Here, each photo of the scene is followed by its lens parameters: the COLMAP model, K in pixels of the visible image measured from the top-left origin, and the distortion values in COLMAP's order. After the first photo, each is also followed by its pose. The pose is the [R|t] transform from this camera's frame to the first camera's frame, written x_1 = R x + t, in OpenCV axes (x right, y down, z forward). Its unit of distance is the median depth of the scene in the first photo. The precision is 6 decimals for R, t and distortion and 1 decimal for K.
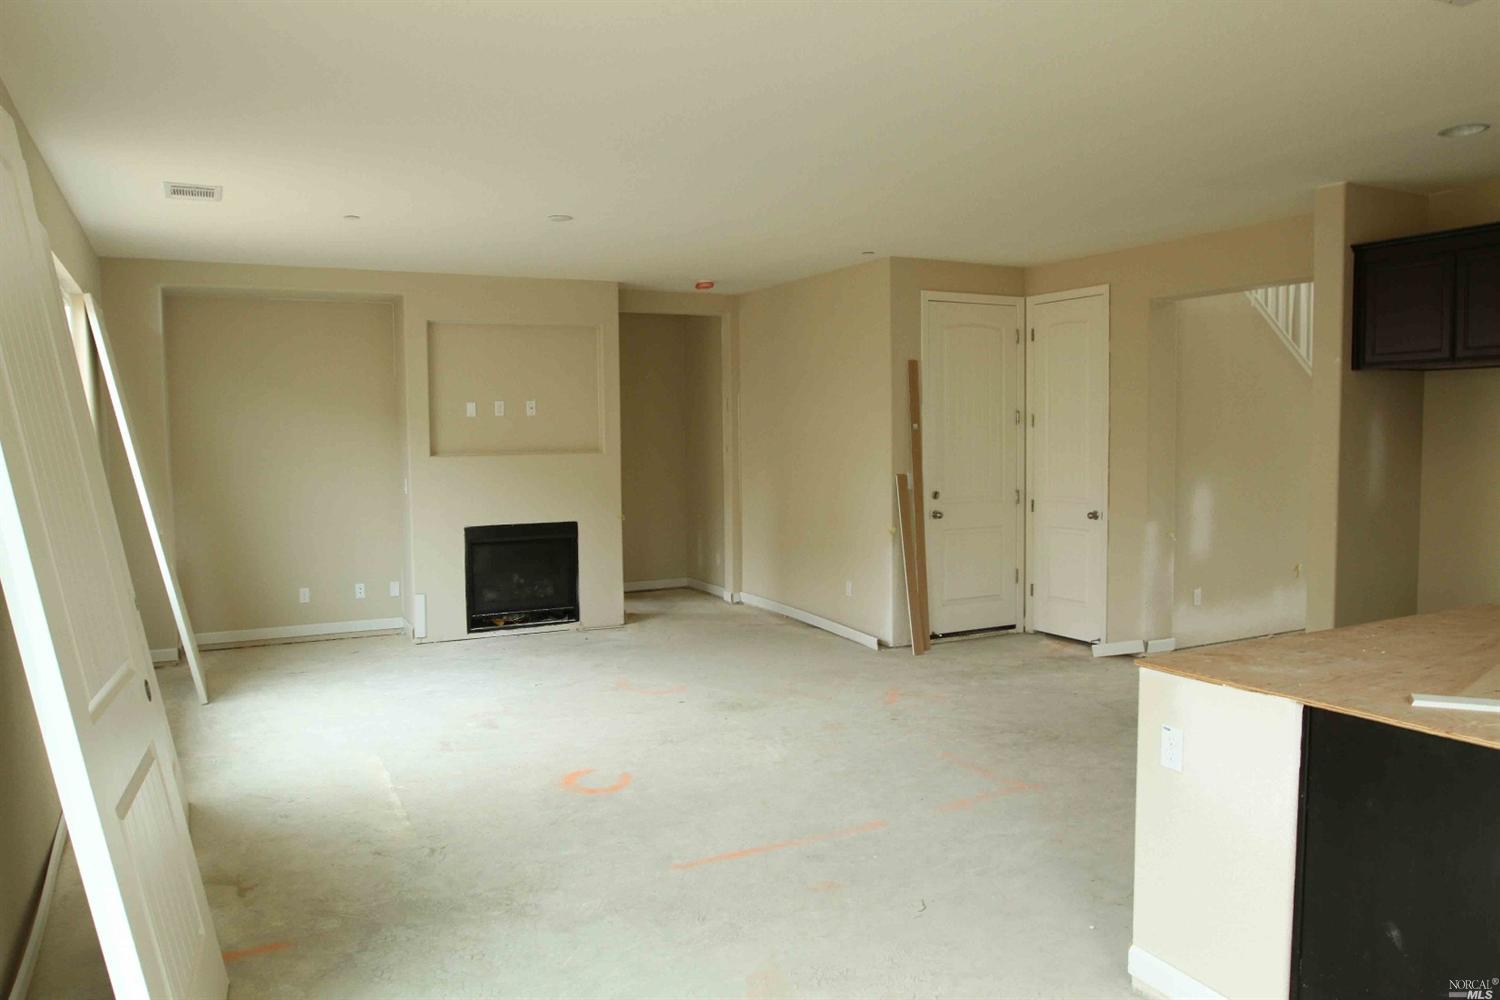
lens RADIAL K [[1075.4, 0, 755.8], [0, 1075.4, 504.2], [0, 0, 1]] dist [-0.037979, 0.009752]
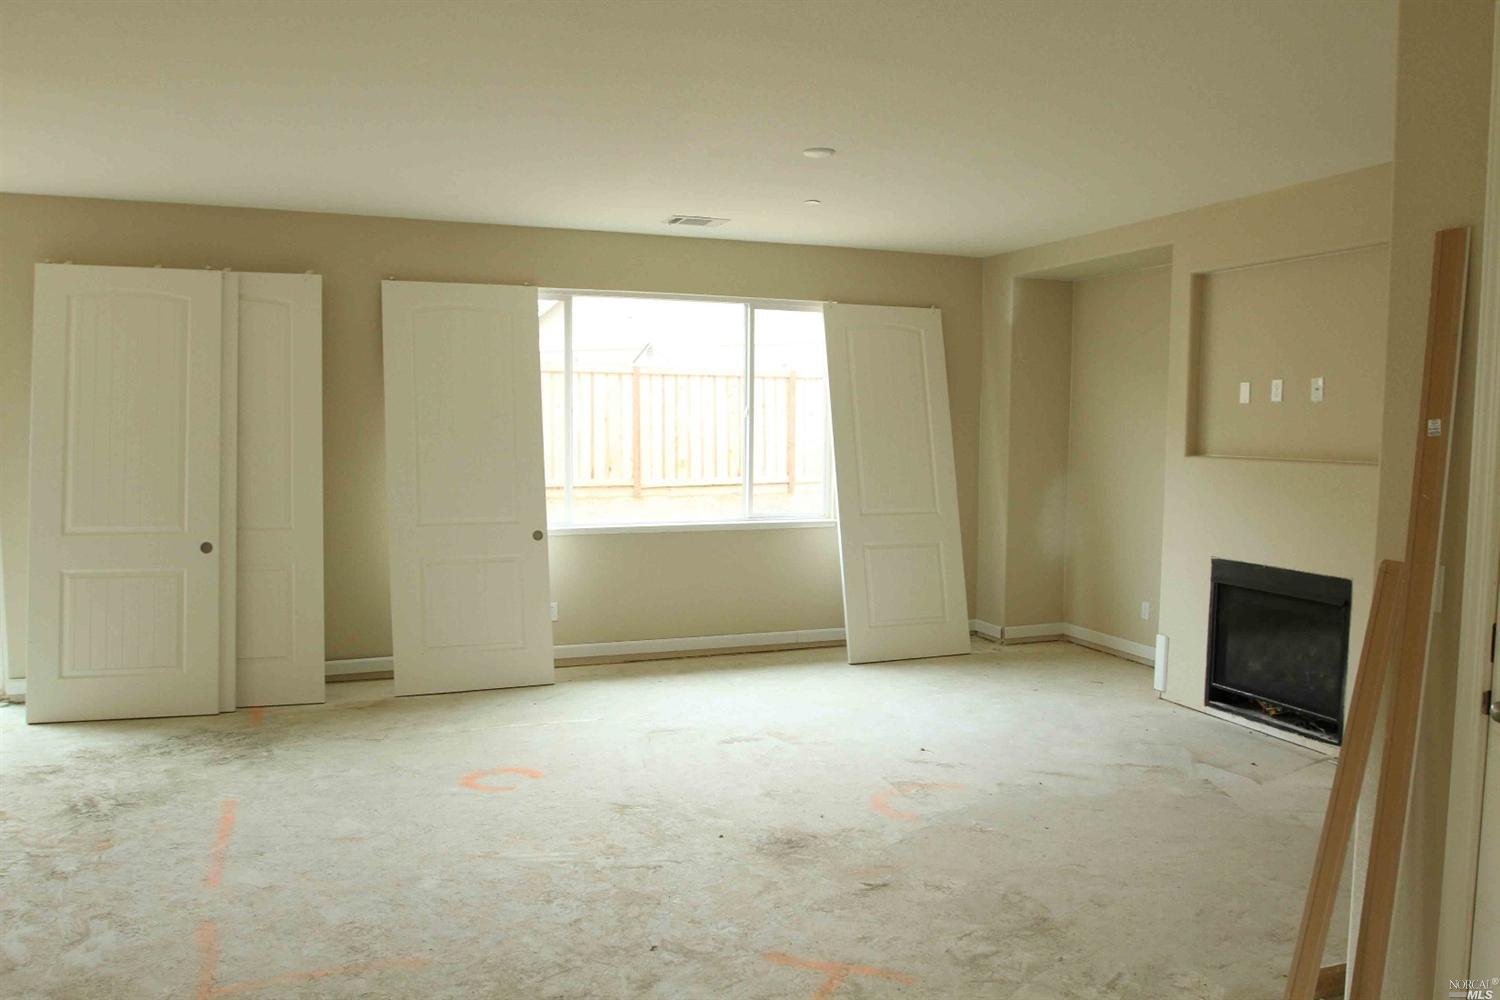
lens RADIAL K [[1075.4, 0, 757.1], [0, 1075.4, 497.8], [0, 0, 1]] dist [-0.037979, 0.009752]
pose [[-0.083989, 0.084652, -0.992864, 0.604521], [-0.070297, 0.993399, 0.090644, -0.081119], [0.993984, 0.077408, -0.077484, 0.987221]]
